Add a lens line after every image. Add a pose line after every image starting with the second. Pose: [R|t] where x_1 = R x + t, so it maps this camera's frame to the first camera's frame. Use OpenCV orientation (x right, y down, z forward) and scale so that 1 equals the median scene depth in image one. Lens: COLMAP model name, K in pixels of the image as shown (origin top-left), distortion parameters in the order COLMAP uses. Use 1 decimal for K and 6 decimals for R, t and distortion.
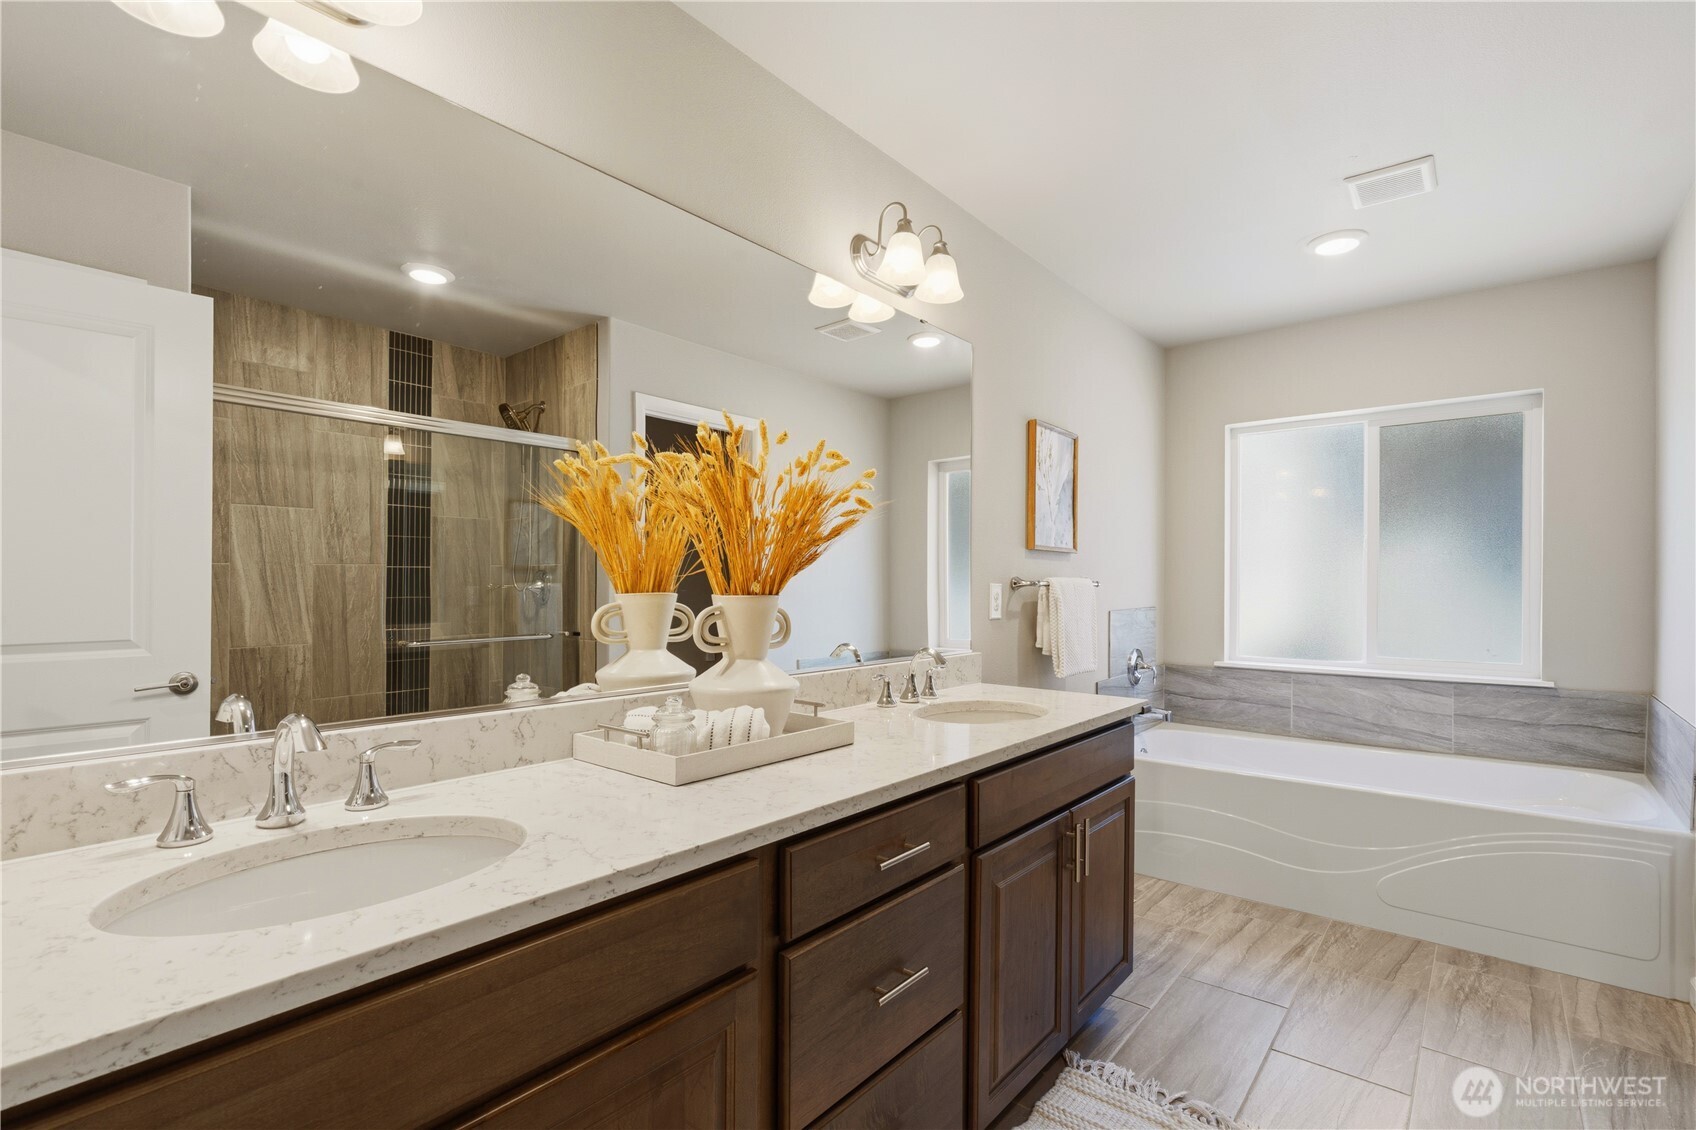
lens RADIAL K [[788.1, 0, 851.6], [0, 788.1, 584.4], [0, 0, 1]] dist [-0.001133, -0.000006]
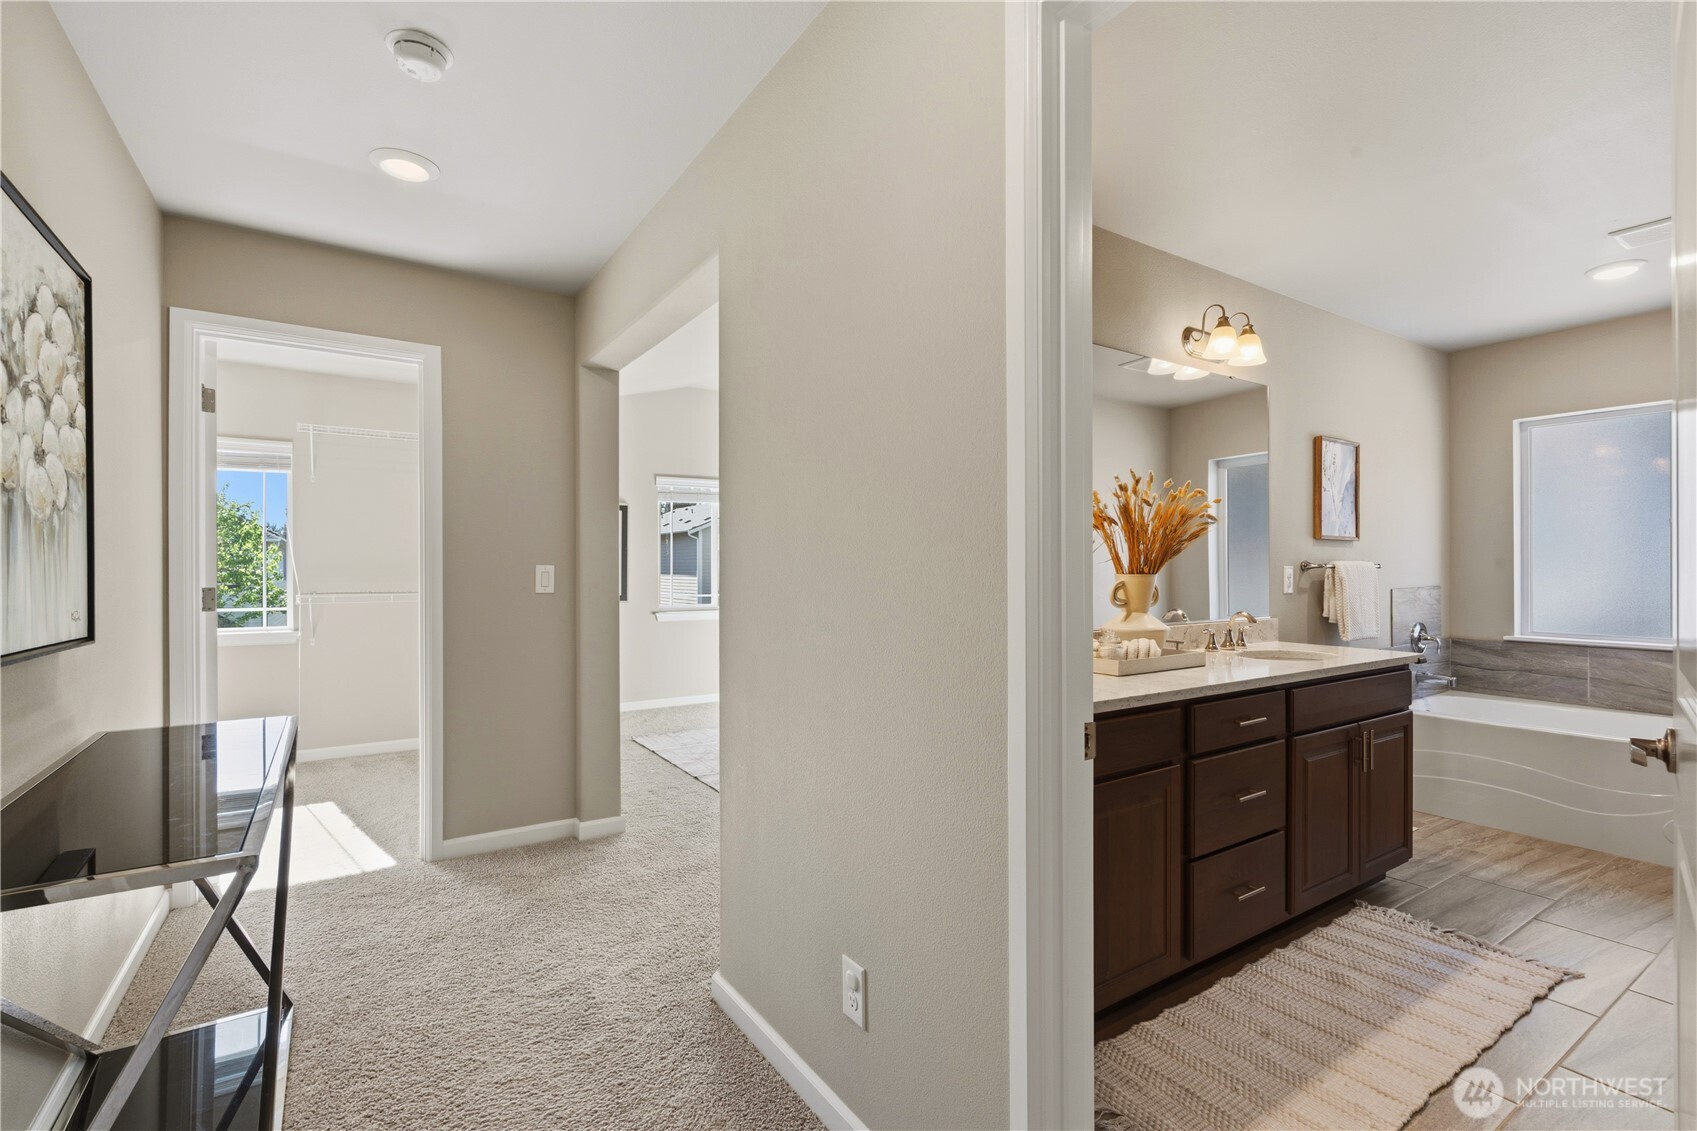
lens RADIAL K [[767.8, 0, 853.9], [0, 767.8, 563.7], [0, 0, 1]] dist [0.001600, -0.000192]
pose [[0.955678, -0.006417, -0.294344, -0.136478], [0.004877, 0.999970, -0.005967, -0.001197], [0.294374, 0.004267, 0.955681, -0.446018]]
